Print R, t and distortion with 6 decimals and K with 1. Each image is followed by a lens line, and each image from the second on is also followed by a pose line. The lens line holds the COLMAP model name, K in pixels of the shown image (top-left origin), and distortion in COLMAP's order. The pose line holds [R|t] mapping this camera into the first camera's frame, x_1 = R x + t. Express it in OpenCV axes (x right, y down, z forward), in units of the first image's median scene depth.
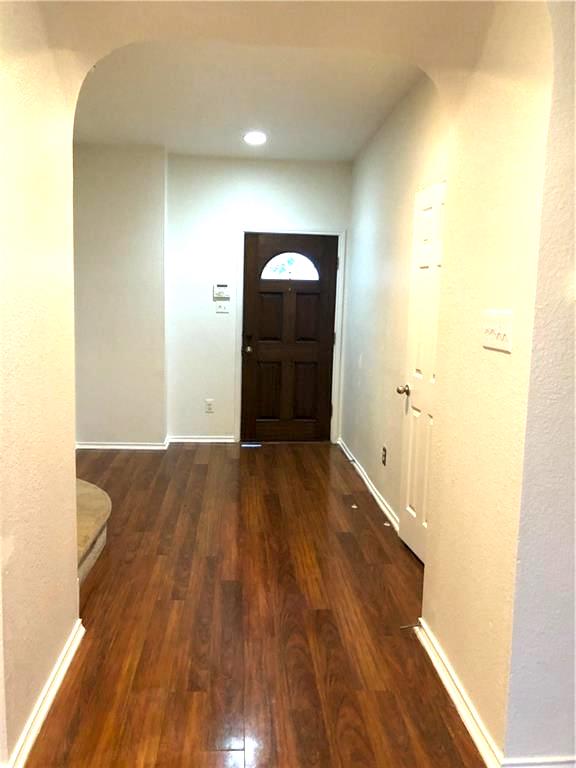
lens RADIAL K [[628.9, 0, 287.8], [0, 628.9, 383.7], [0, 0, 1]] dist [0.057389, -0.086402]
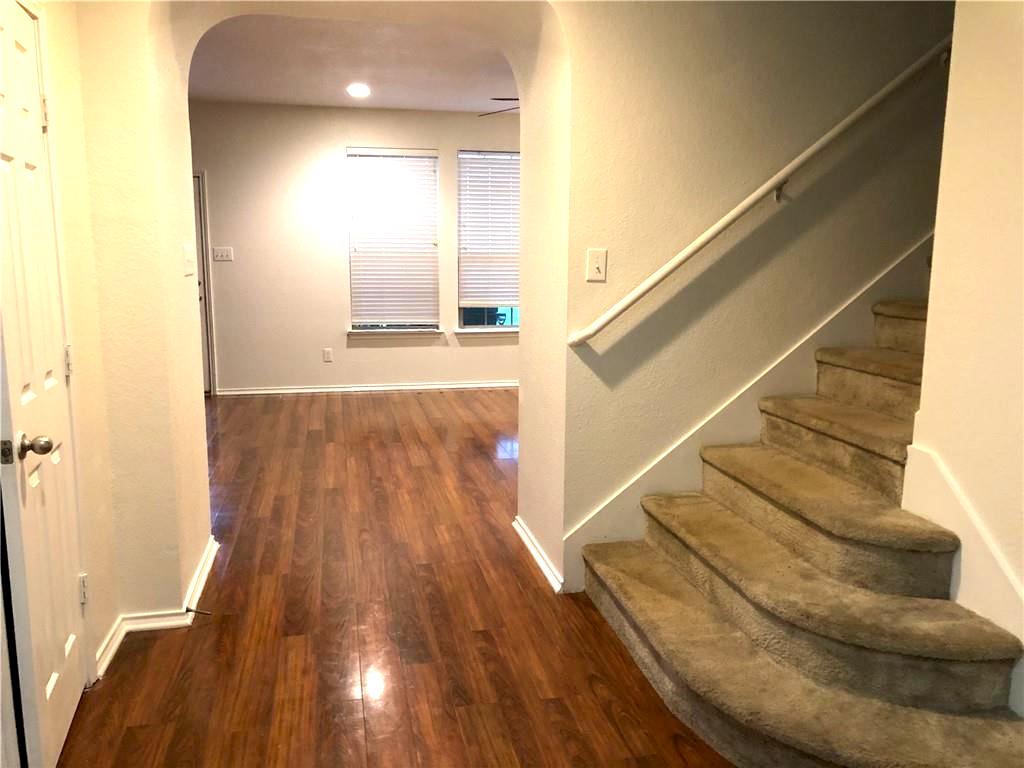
lens RADIAL K [[838.6, 0, 511.5], [0, 838.6, 383.8], [0, 0, 1]] dist [0.057389, -0.086402]
pose [[-0.990880, -0.006253, -0.134603, -0.067224], [-0.045202, 0.956466, 0.288323, -0.245366], [0.126940, 0.291778, -0.948025, 1.841352]]
